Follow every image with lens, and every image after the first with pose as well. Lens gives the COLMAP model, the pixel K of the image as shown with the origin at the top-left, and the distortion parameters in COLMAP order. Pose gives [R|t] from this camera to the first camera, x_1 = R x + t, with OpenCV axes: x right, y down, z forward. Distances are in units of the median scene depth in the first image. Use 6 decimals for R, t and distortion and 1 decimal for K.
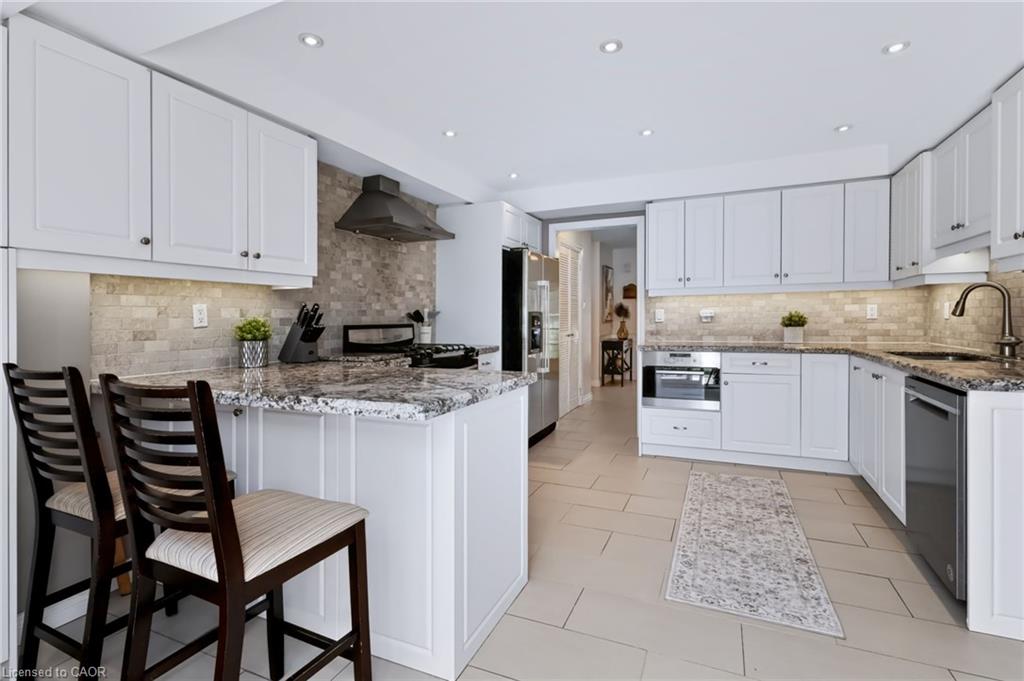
lens RADIAL K [[480.4, 0, 514.0], [0, 480.4, 320.0], [0, 0, 1]] dist [-0.000063, 0.000081]
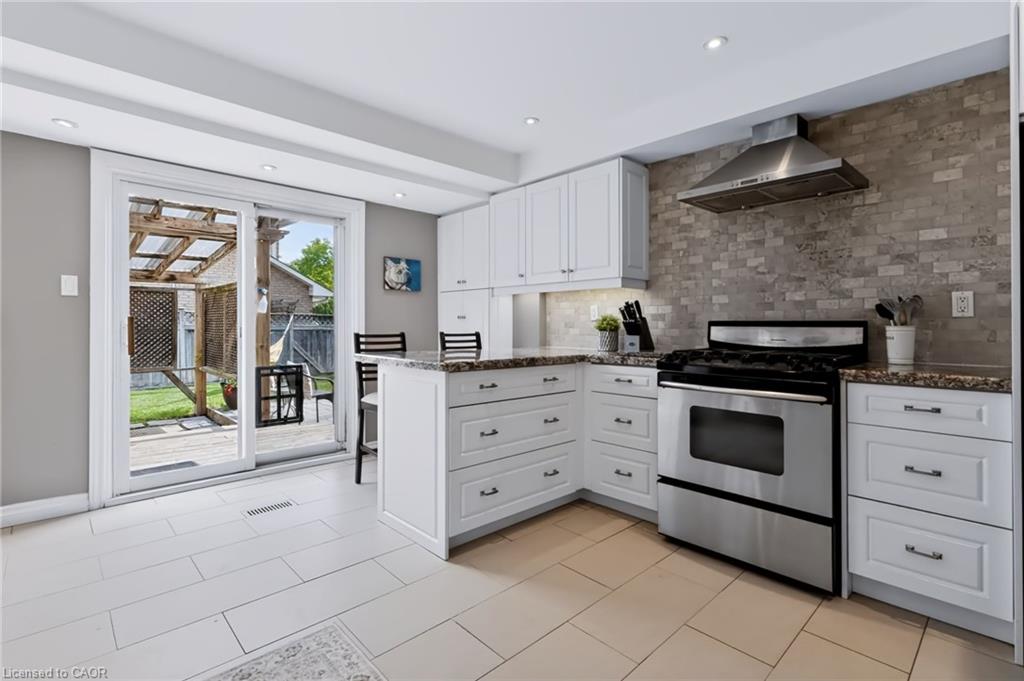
lens RADIAL K [[480.4, 0, 514.0], [0, 480.4, 320.0], [0, 0, 1]] dist [-0.000063, 0.000081]
pose [[-0.388728, -0.001322, -0.921352, 0.583370], [-0.003860, 0.999993, 0.000194, 0.009654], [0.921344, 0.003632, -0.388730, 0.956256]]
